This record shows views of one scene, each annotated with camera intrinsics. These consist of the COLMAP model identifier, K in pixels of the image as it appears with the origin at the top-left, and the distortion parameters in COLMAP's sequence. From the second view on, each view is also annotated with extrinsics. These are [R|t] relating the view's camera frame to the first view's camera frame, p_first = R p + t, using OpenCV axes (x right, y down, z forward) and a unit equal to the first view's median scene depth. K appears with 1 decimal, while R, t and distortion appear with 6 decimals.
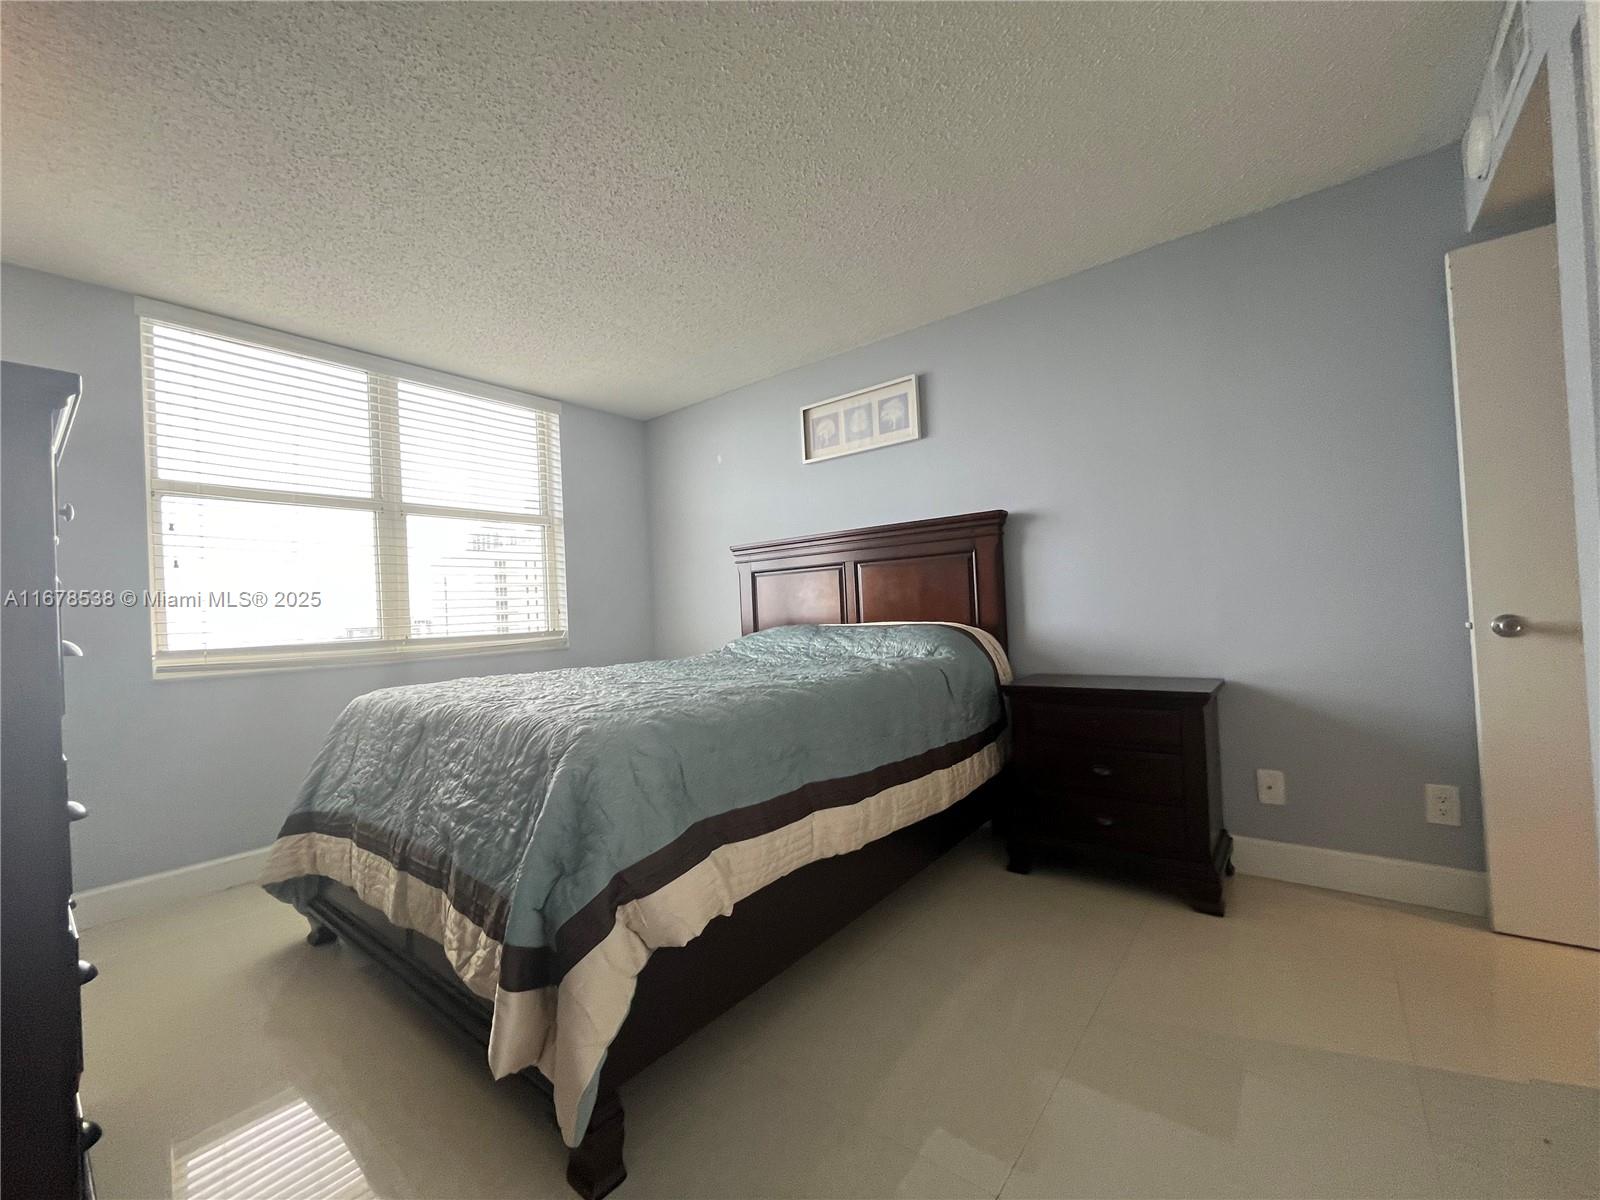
lens RADIAL K [[650.8, 0, 801.2], [0, 650.8, 604.0], [0, 0, 1]] dist [-0.000283, -0.000345]
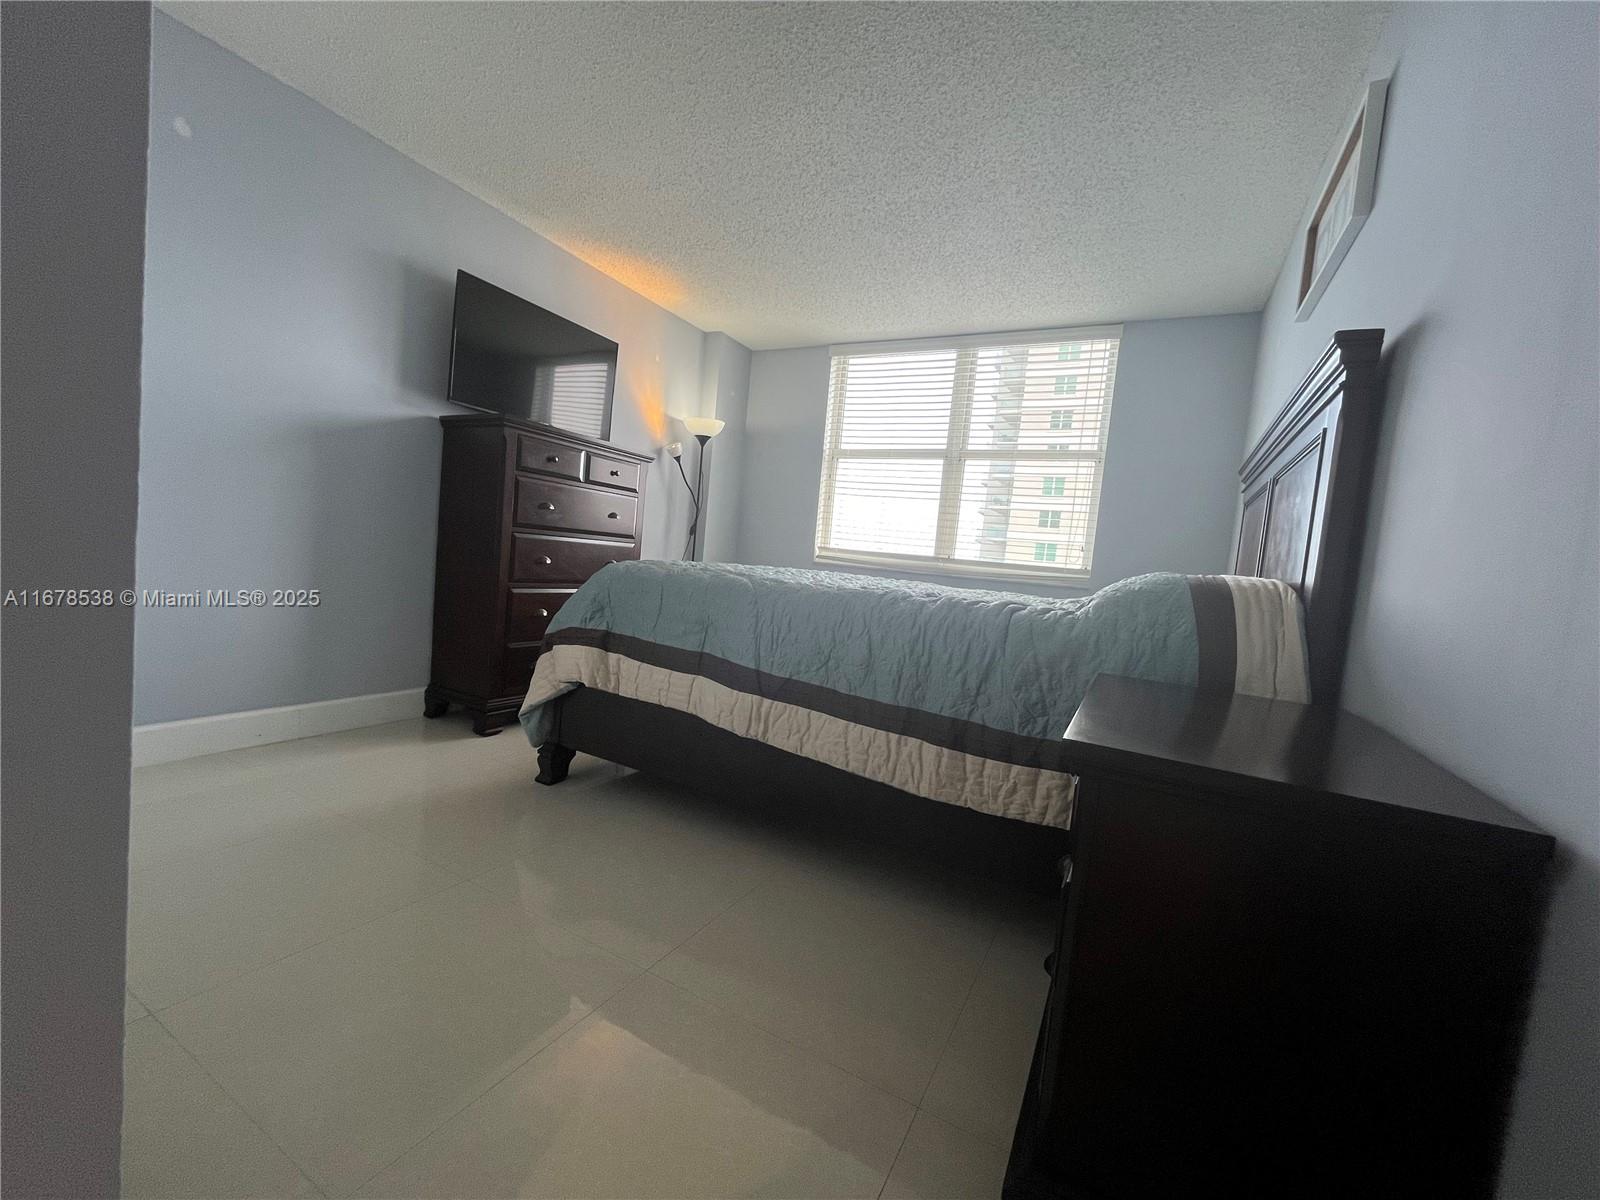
lens RADIAL K [[650.8, 0, 801.2], [0, 650.8, 604.0], [0, 0, 1]] dist [-0.000283, -0.000345]
pose [[0.172641, 0.131639, -0.976149, 0.666823], [-0.089873, 0.989000, 0.117477, 0.020366], [0.980876, 0.067448, 0.182573, 0.537649]]
